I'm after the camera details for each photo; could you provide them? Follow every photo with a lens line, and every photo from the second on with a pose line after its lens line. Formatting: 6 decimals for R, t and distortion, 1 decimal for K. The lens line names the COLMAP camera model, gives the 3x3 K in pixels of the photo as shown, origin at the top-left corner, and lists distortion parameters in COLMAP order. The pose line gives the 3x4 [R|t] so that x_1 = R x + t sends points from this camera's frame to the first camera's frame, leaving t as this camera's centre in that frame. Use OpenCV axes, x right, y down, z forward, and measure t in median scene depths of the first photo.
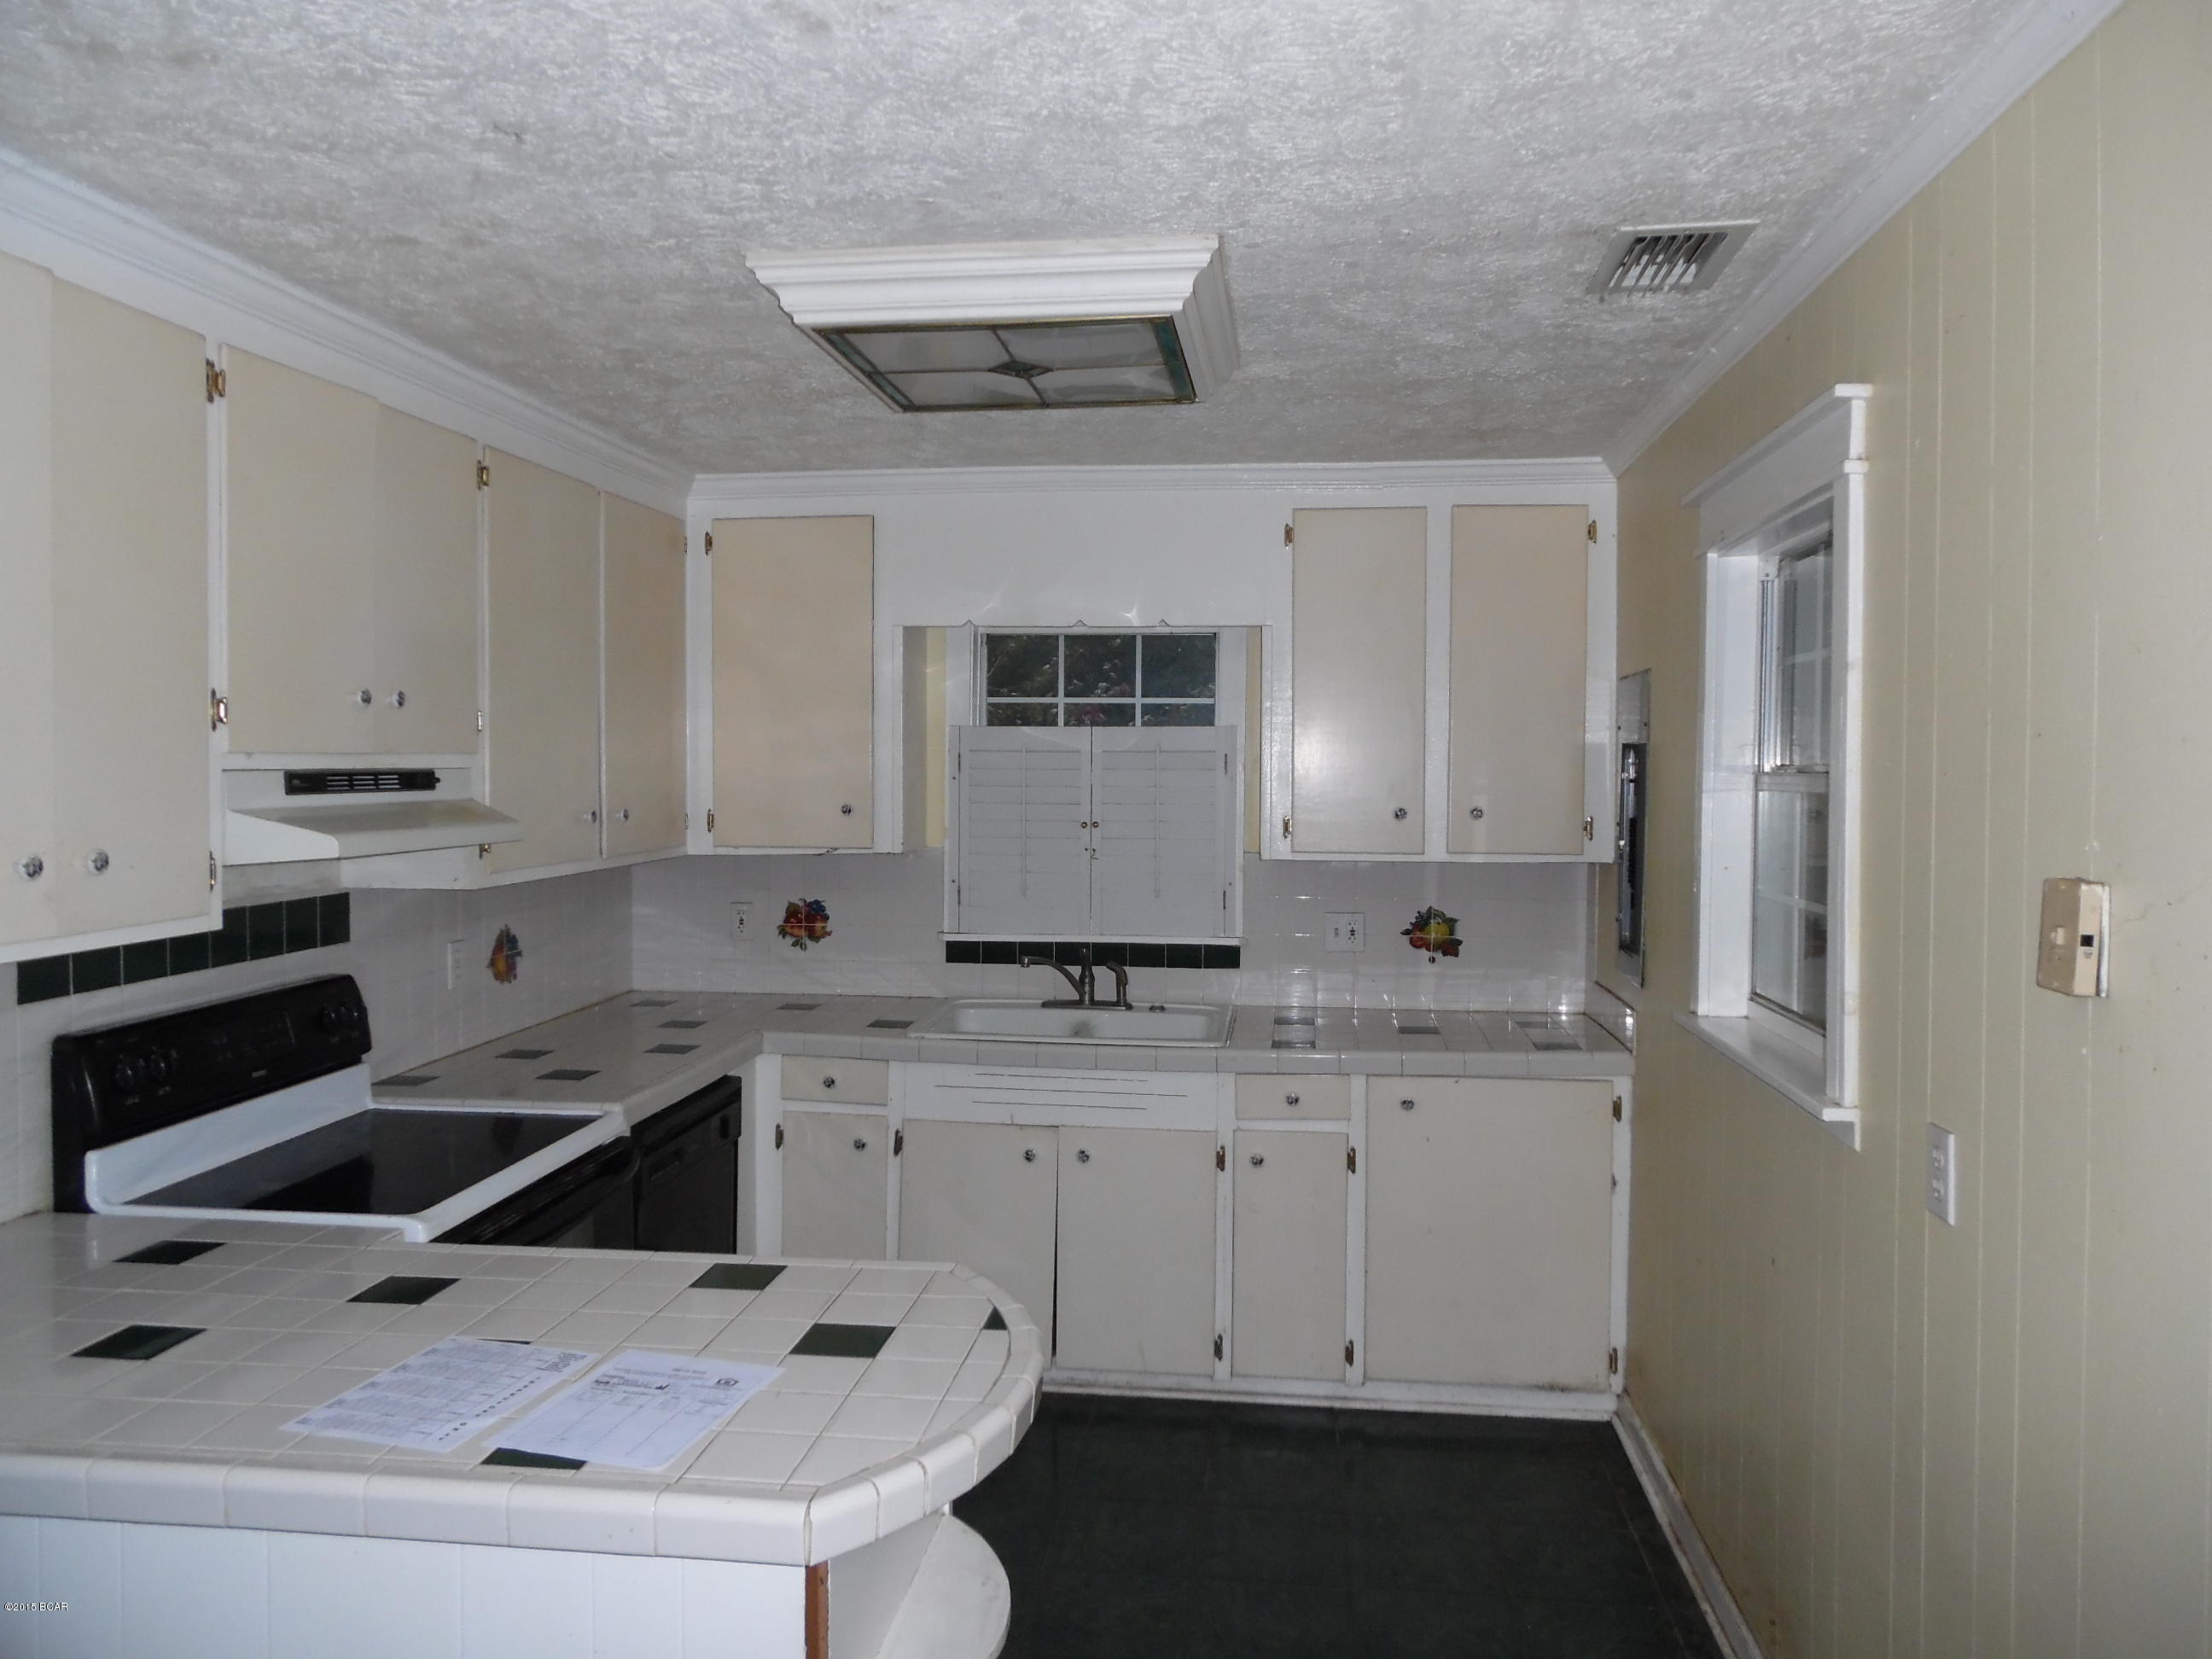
lens RADIAL K [[1539.2, 0, 1112.8], [0, 1539.2, 791.0], [0, 0, 1]] dist [-0.062732, 0.056668]
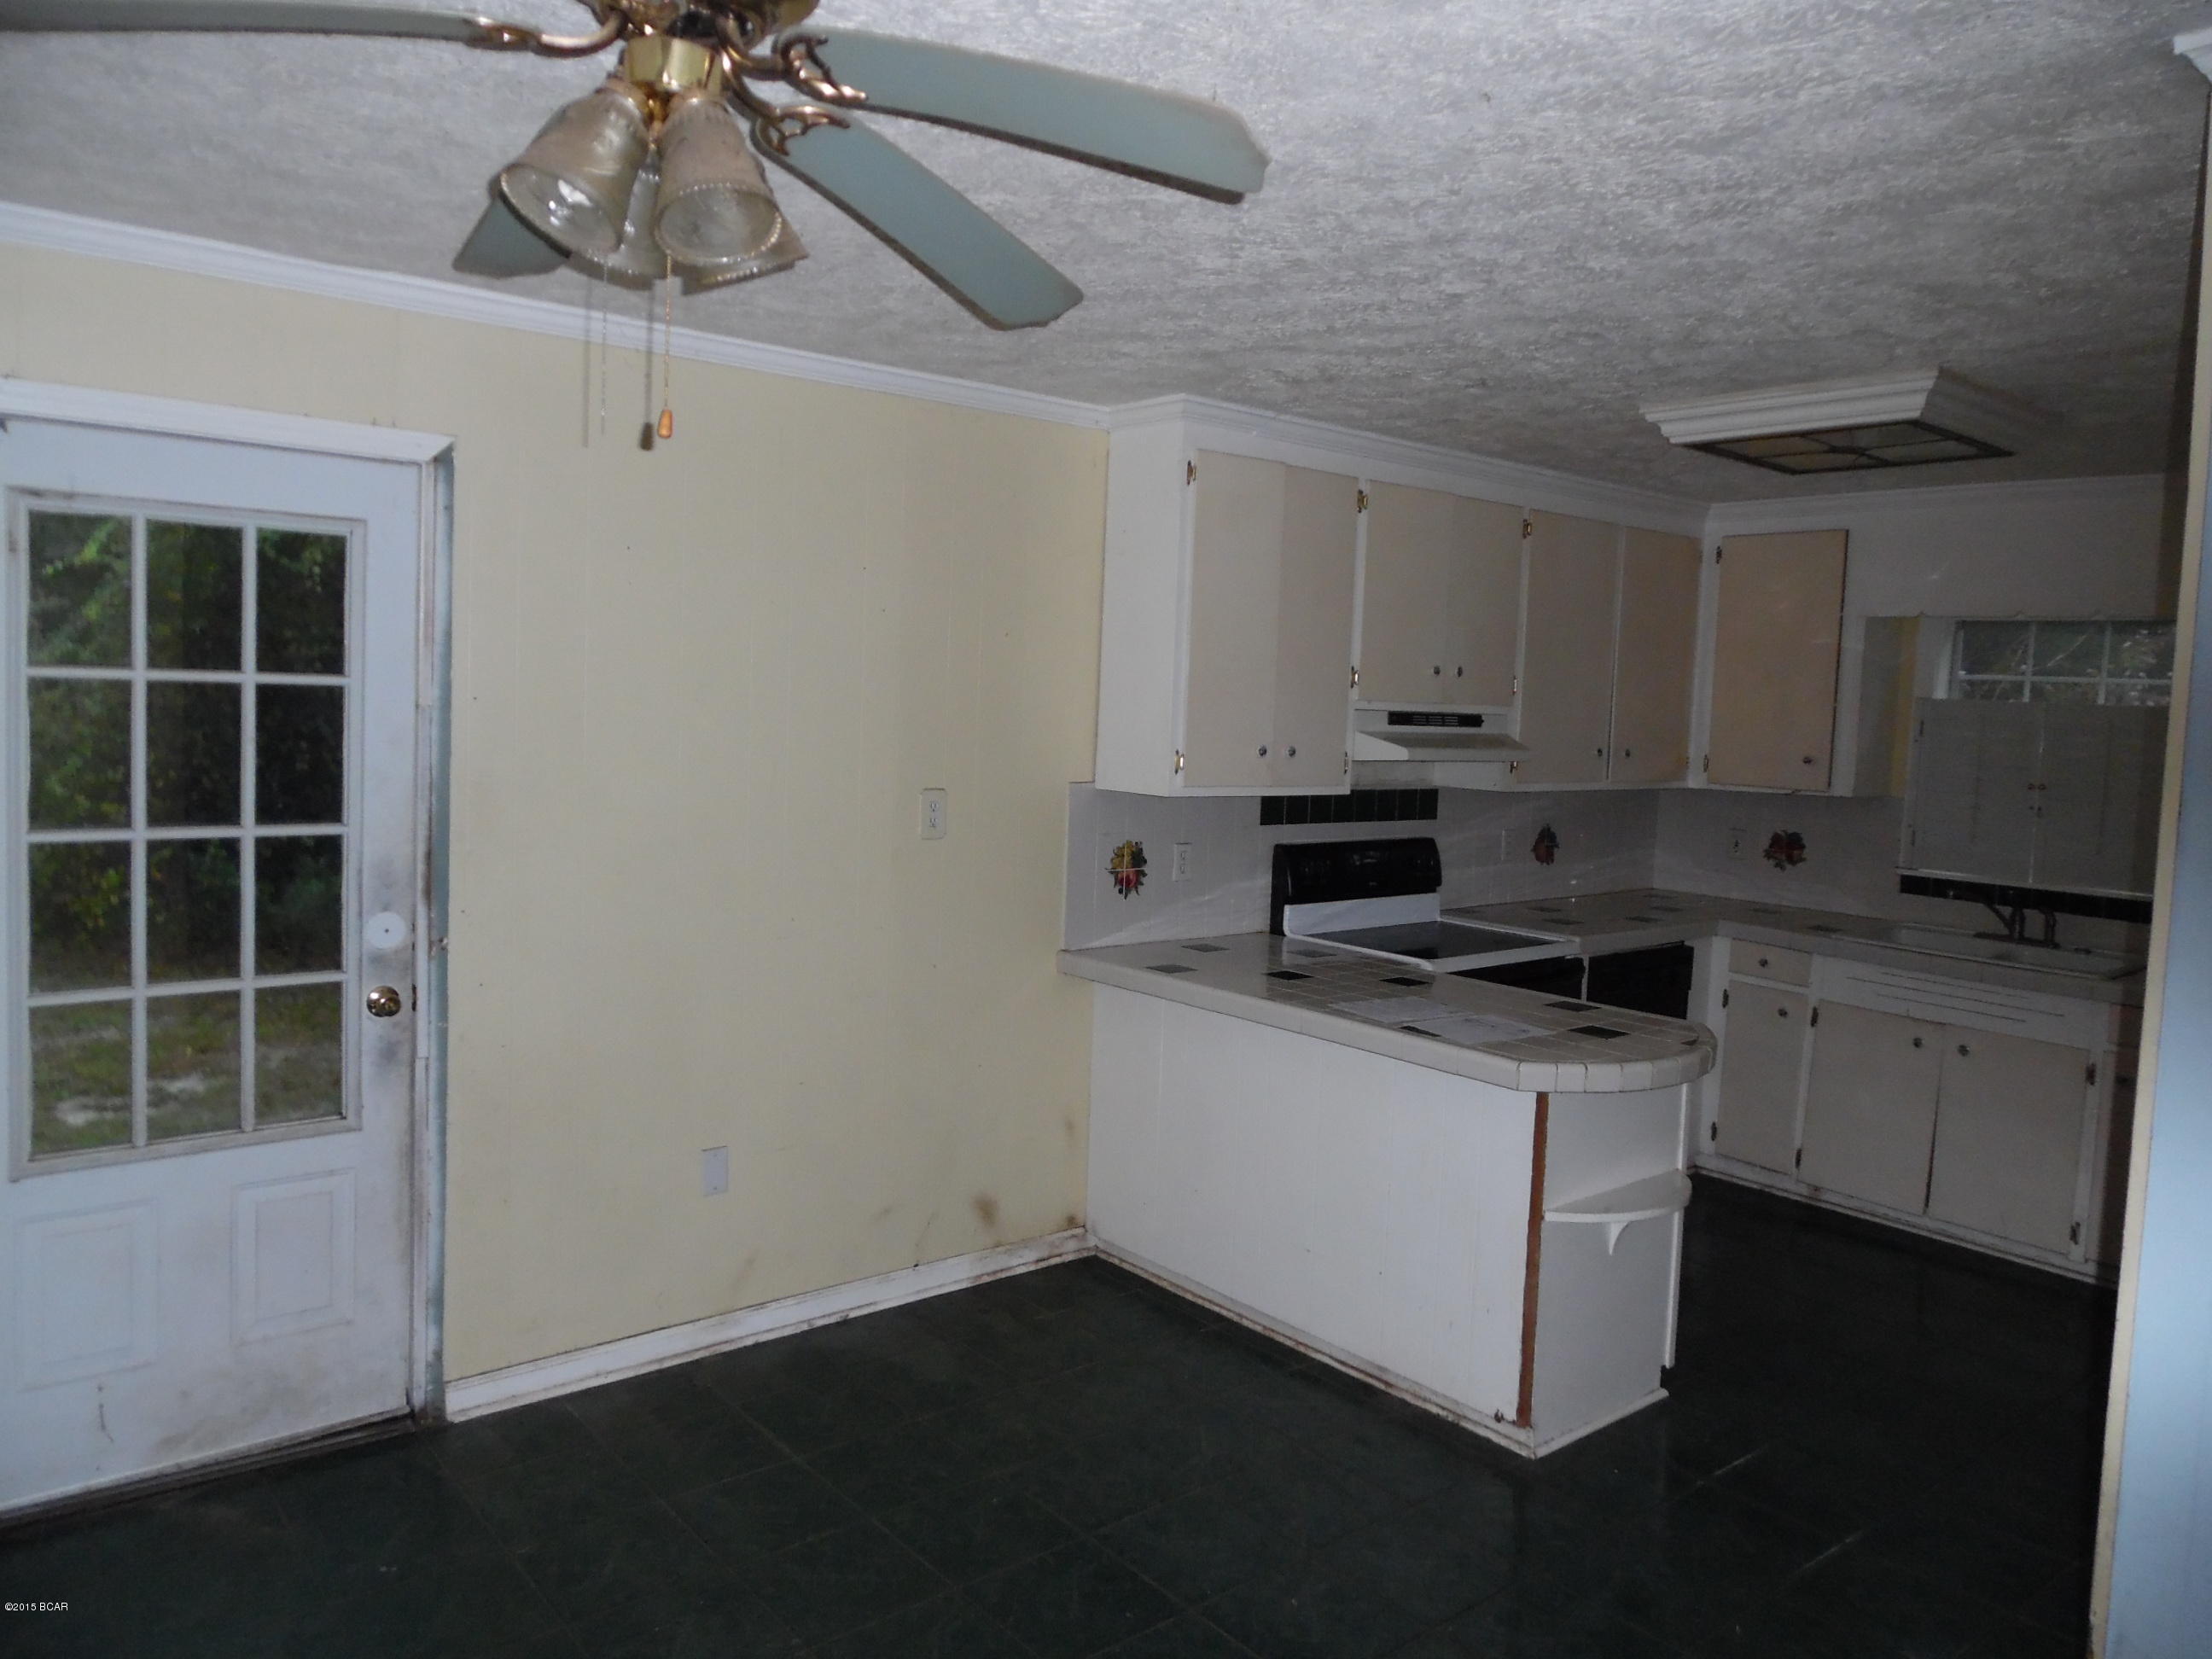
lens RADIAL K [[1539.2, 0, 1112.8], [0, 1539.2, 791.0], [0, 0, 1]] dist [-0.062732, 0.056668]
pose [[0.720600, 0.069188, -0.689890, 0.361891], [-0.051062, 0.997602, 0.046713, 0.009382], [0.691468, 0.001566, 0.722406, -0.406703]]
